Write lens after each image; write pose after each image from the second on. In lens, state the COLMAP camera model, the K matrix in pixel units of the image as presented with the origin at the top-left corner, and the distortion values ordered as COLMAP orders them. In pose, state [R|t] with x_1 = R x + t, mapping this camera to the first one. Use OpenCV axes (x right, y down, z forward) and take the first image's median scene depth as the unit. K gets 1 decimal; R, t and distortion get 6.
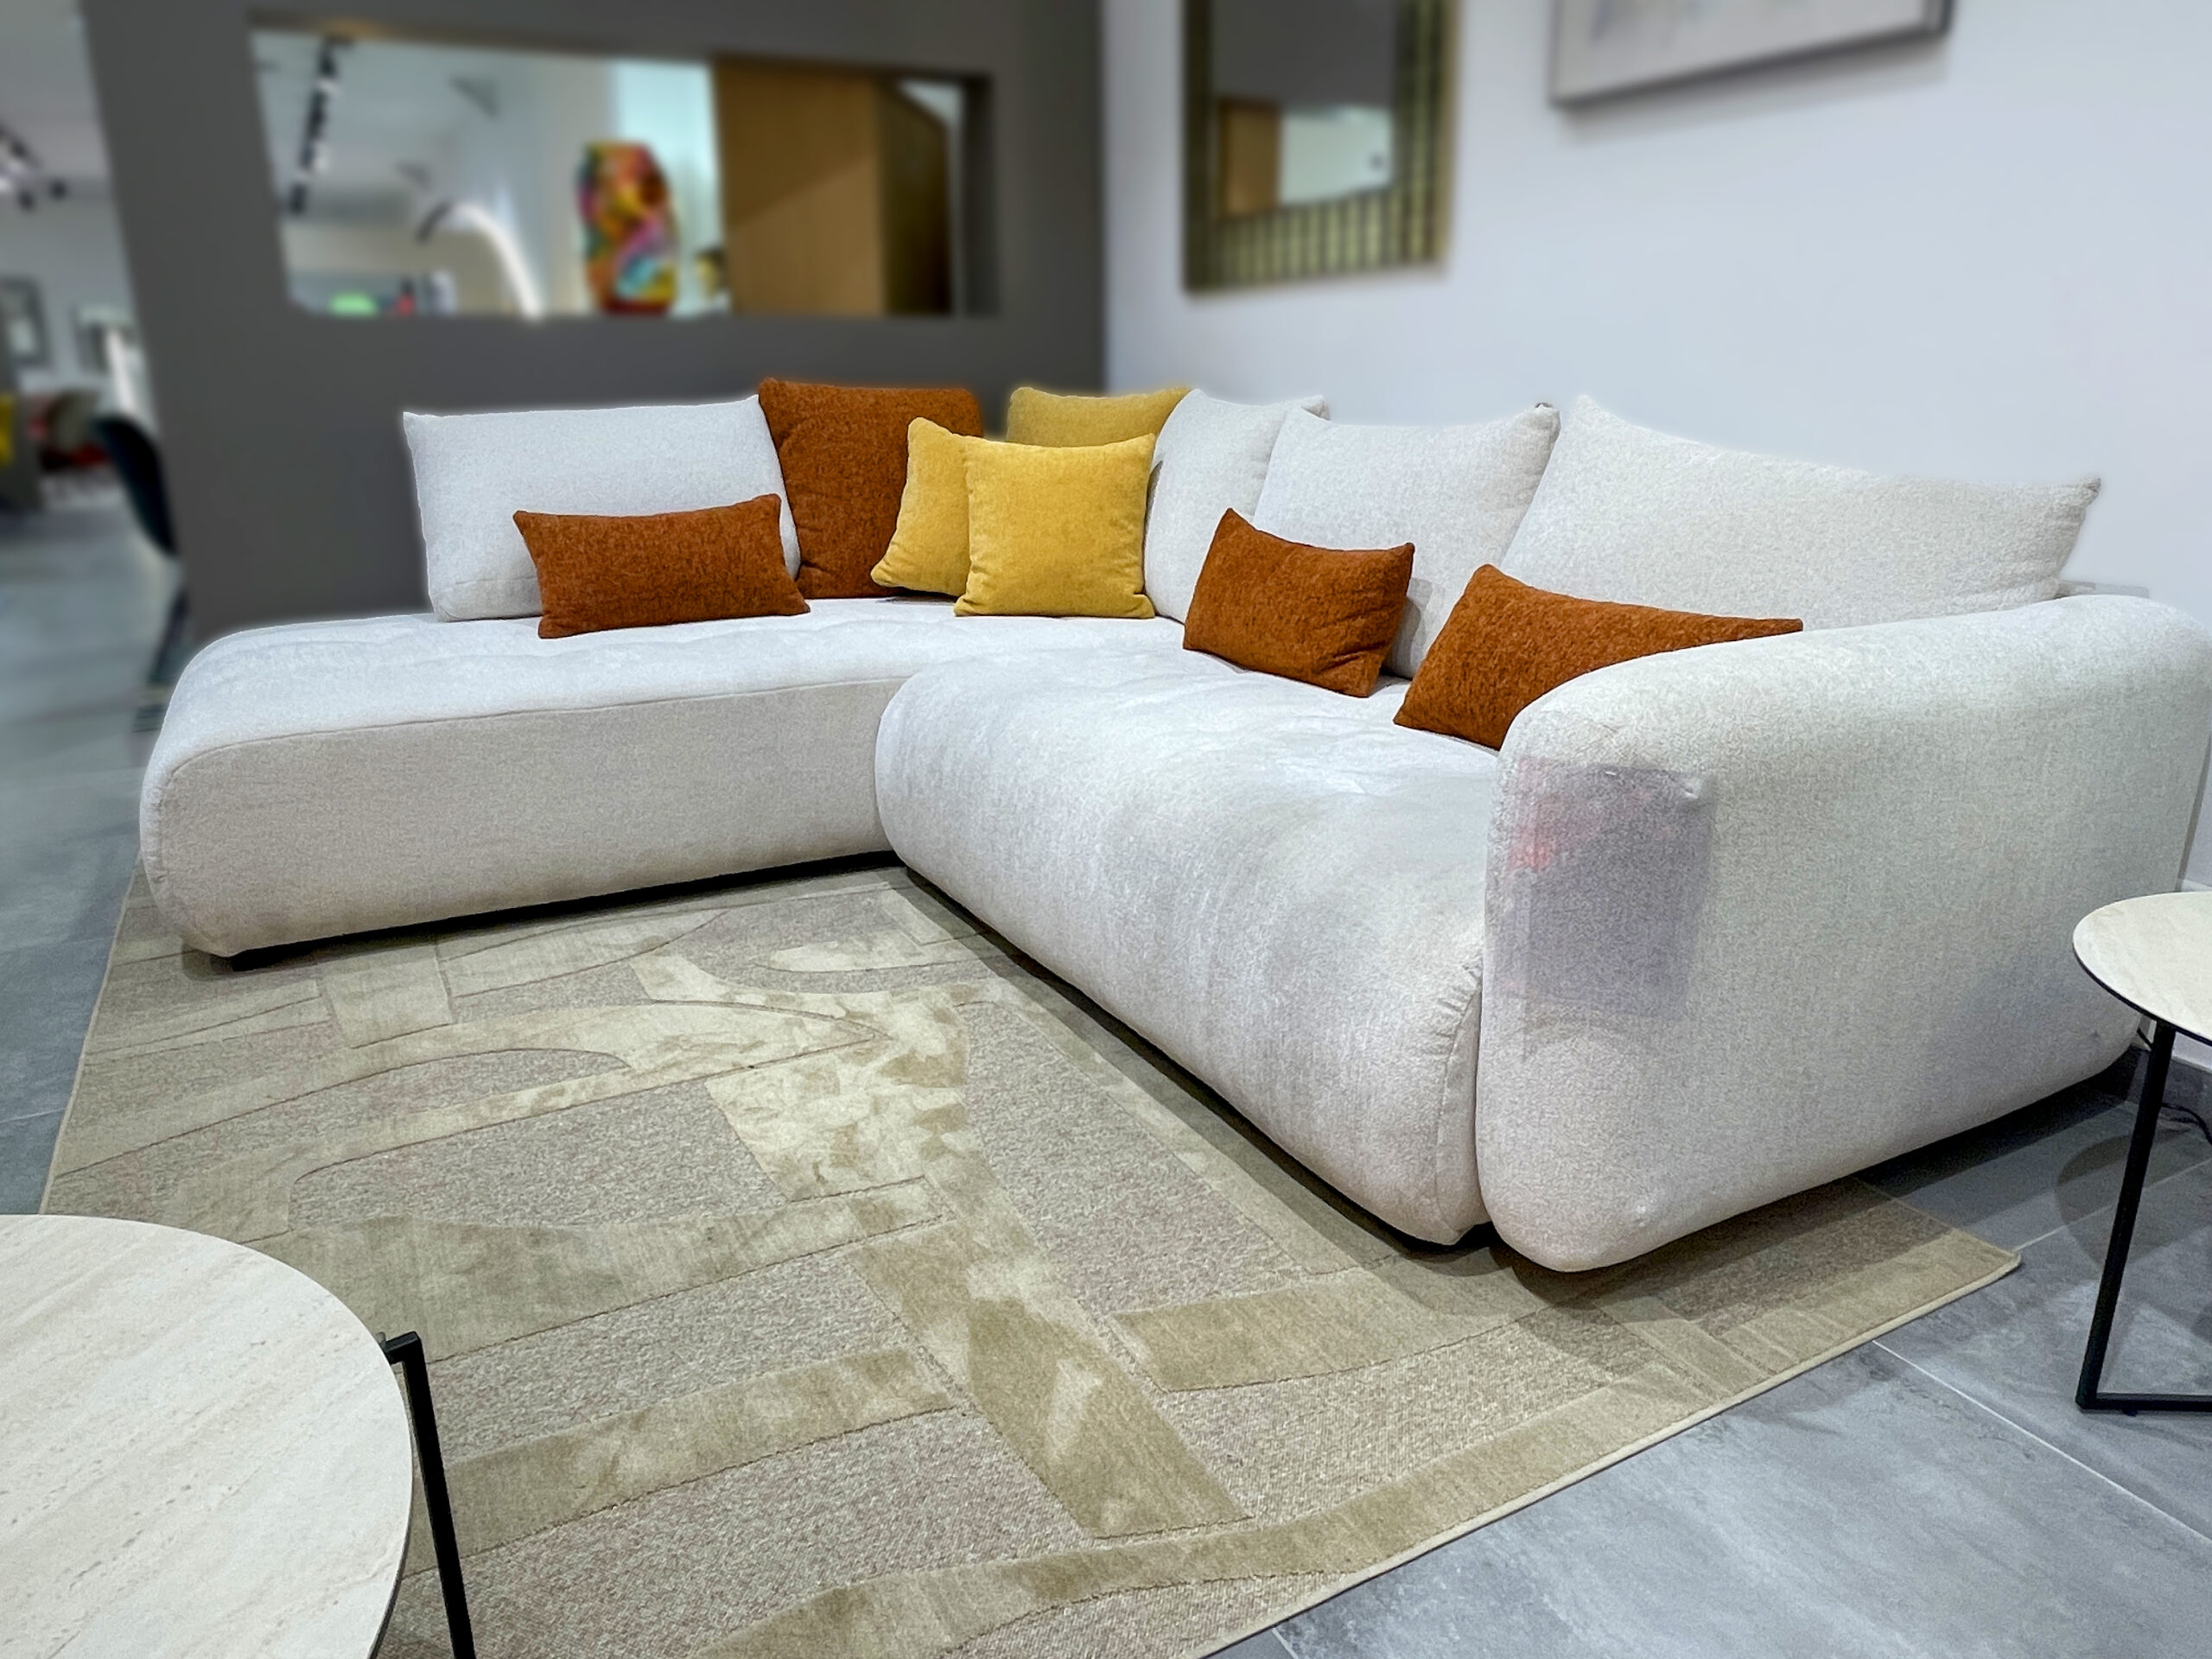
lens RADIAL K [[1510.3, 0, 1106.0], [0, 1510.3, 829.5], [0, 0, 1]] dist [0.006522, 0.000338]
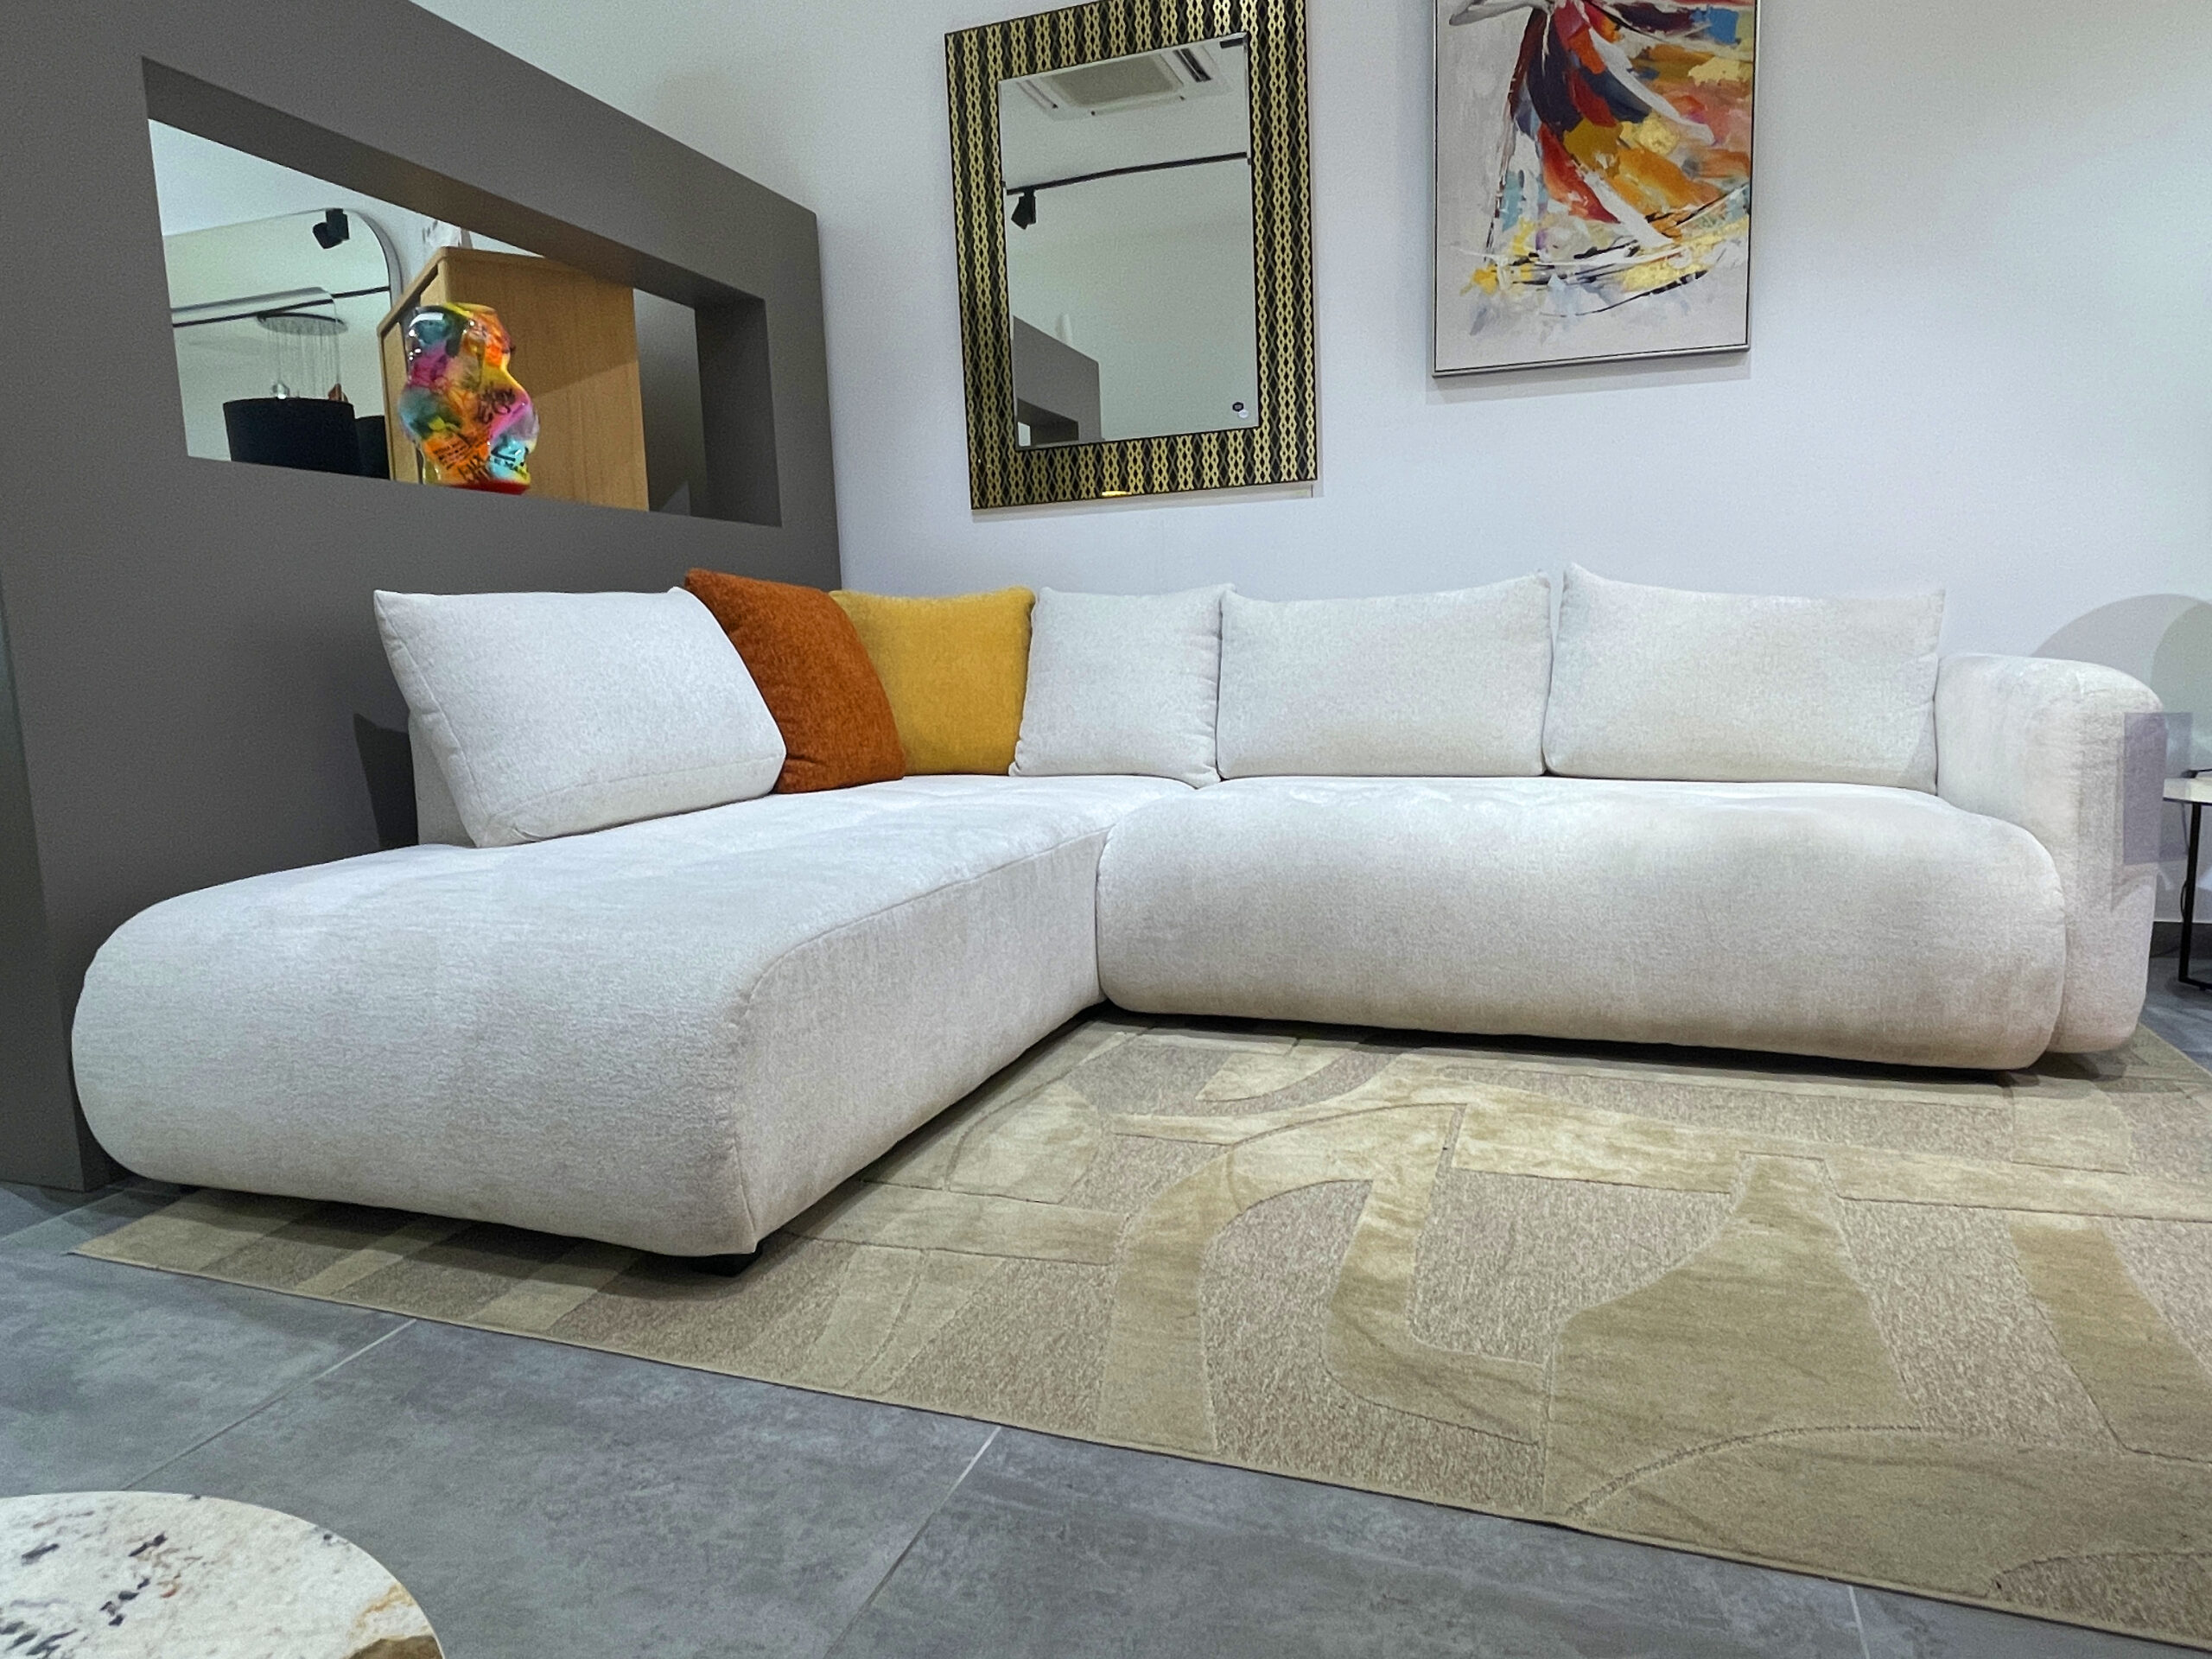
lens RADIAL K [[1398.6, 0, 1091.0], [0, 1398.6, 830.8], [0, 0, 1]] dist [0.011397, -0.030331]
pose [[0.745001, -0.105468, 0.658673, -0.740678], [0.218363, 0.971577, -0.091412, -0.014509], [-0.630311, 0.211931, 0.746856, 0.280159]]
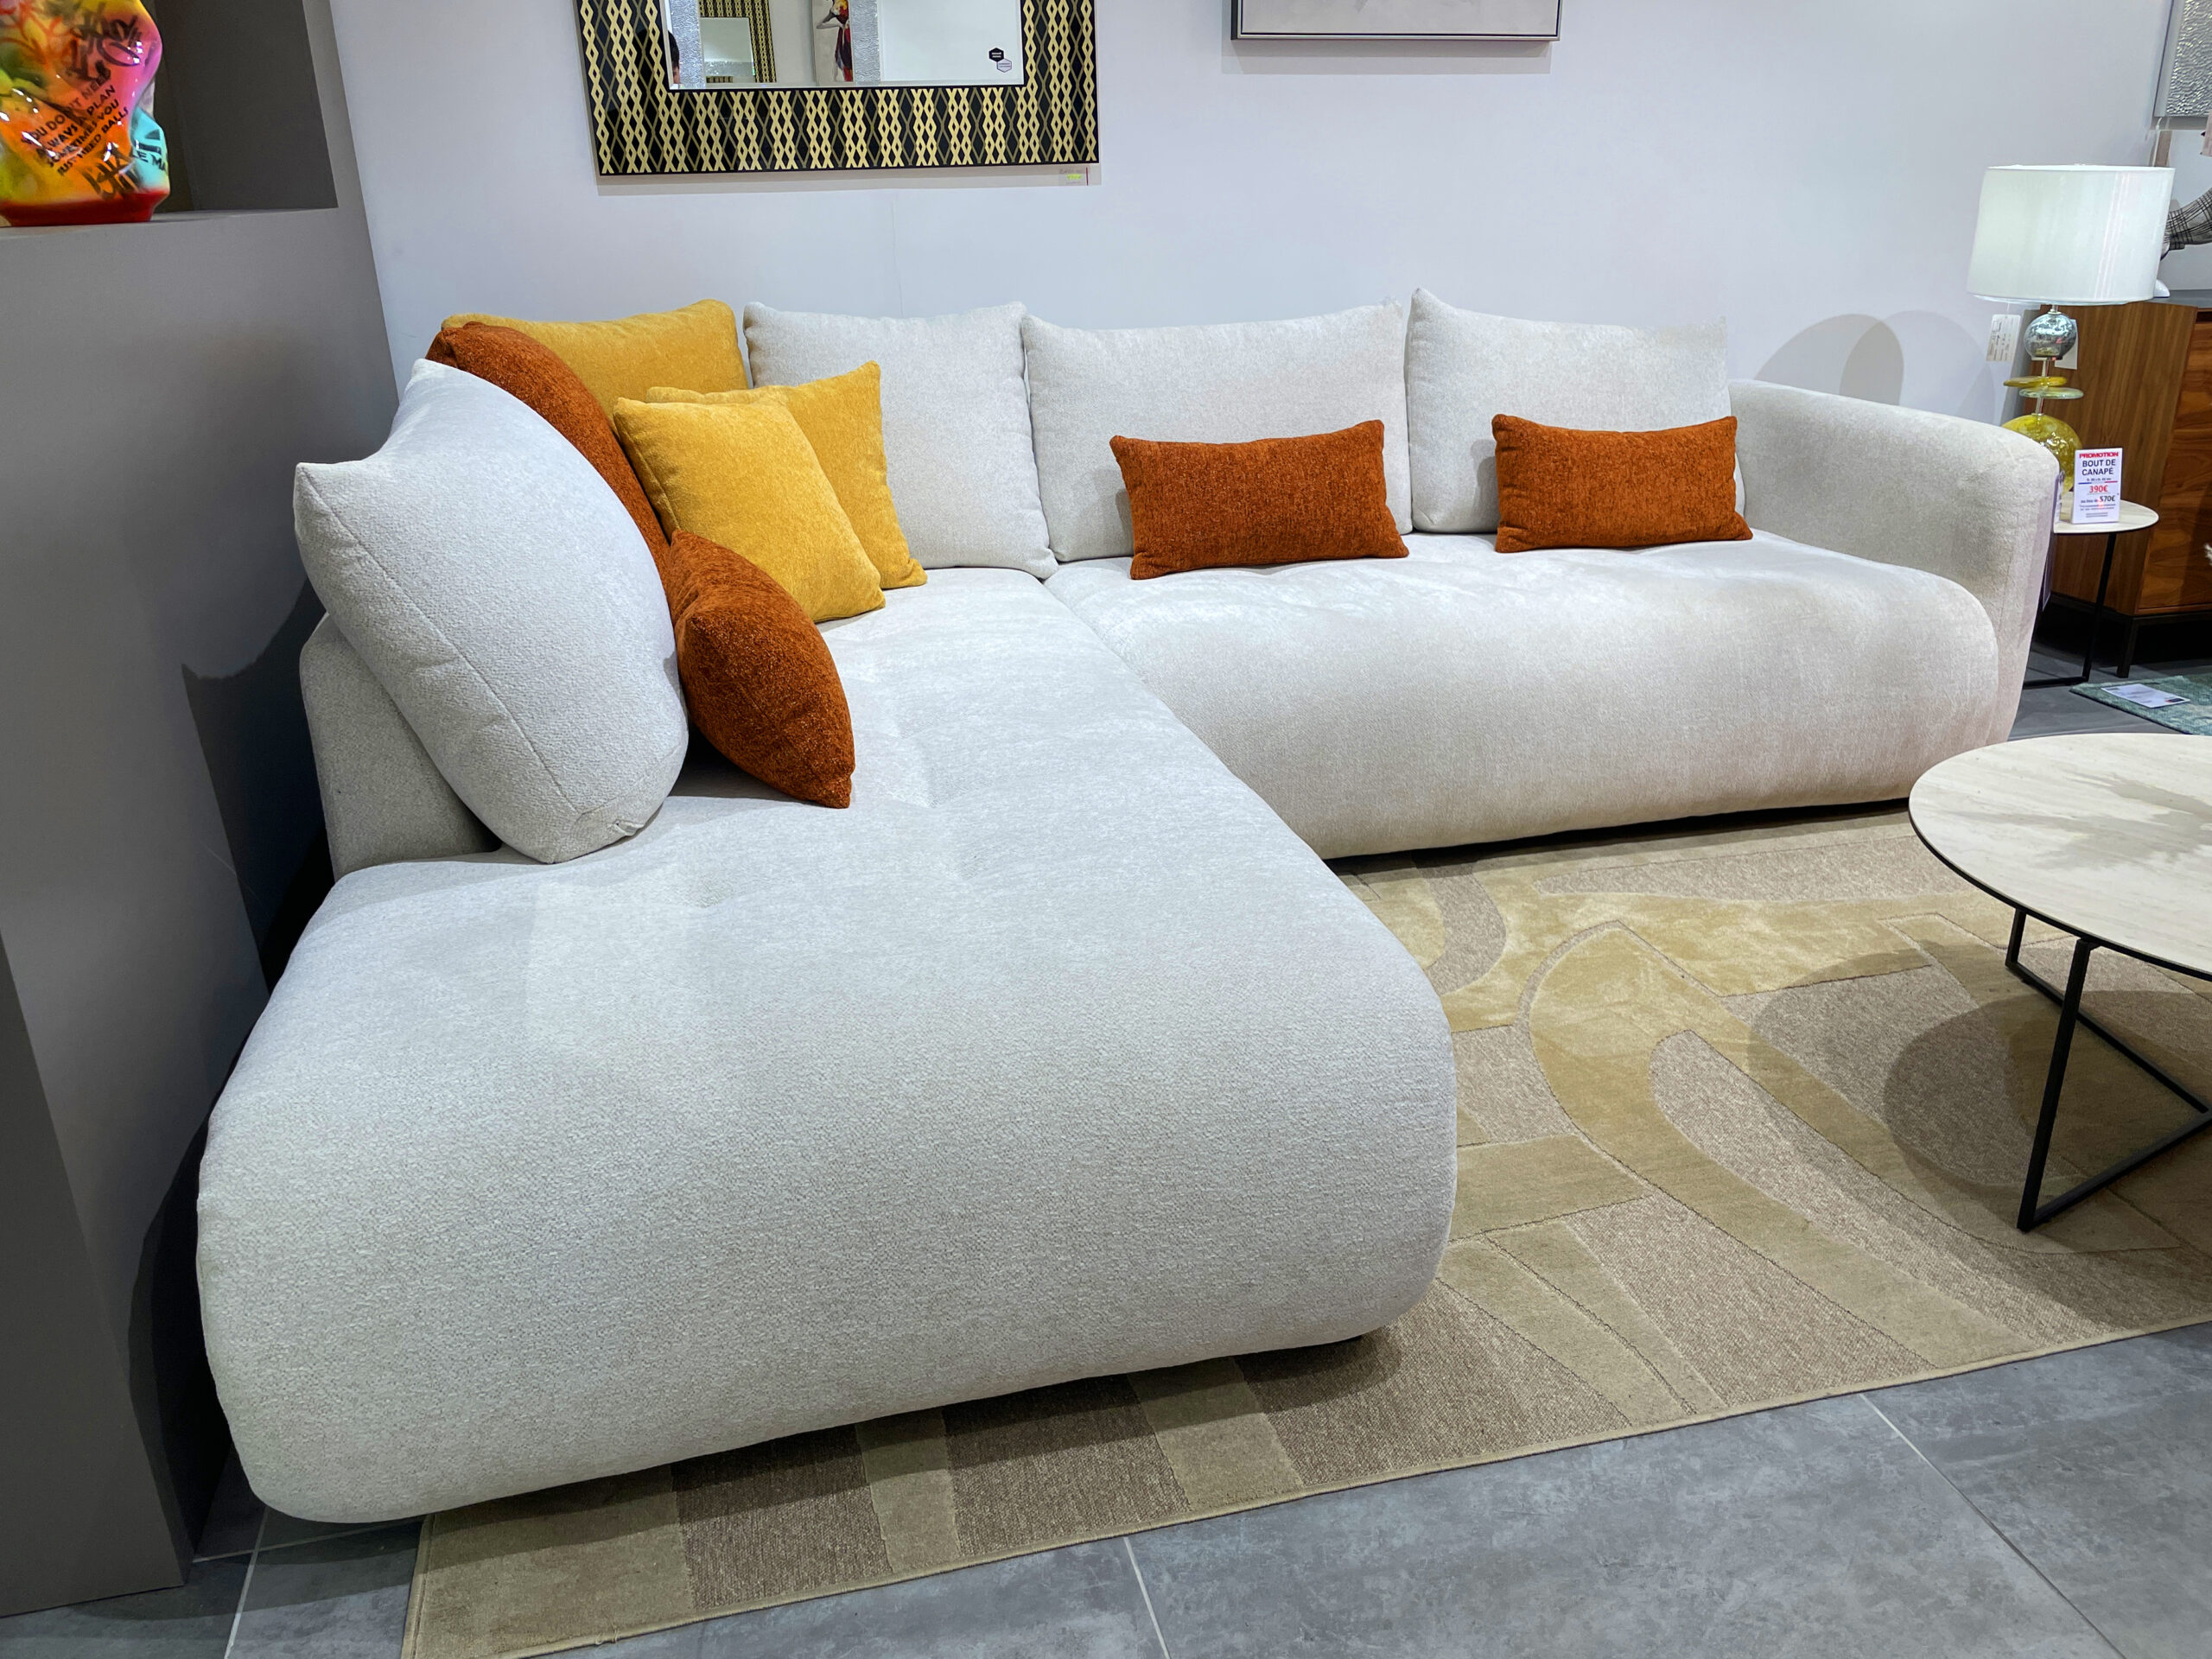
lens RADIAL K [[1700.1, 0, 1106.0], [0, 1700.1, 829.5], [0, 0, 1]] dist [0.079194, -0.108978]
pose [[0.237274, -0.346687, 0.907474, -0.991454], [0.294099, 0.915949, 0.273028, -0.272971], [-0.925855, 0.202104, 0.319291, 0.698750]]
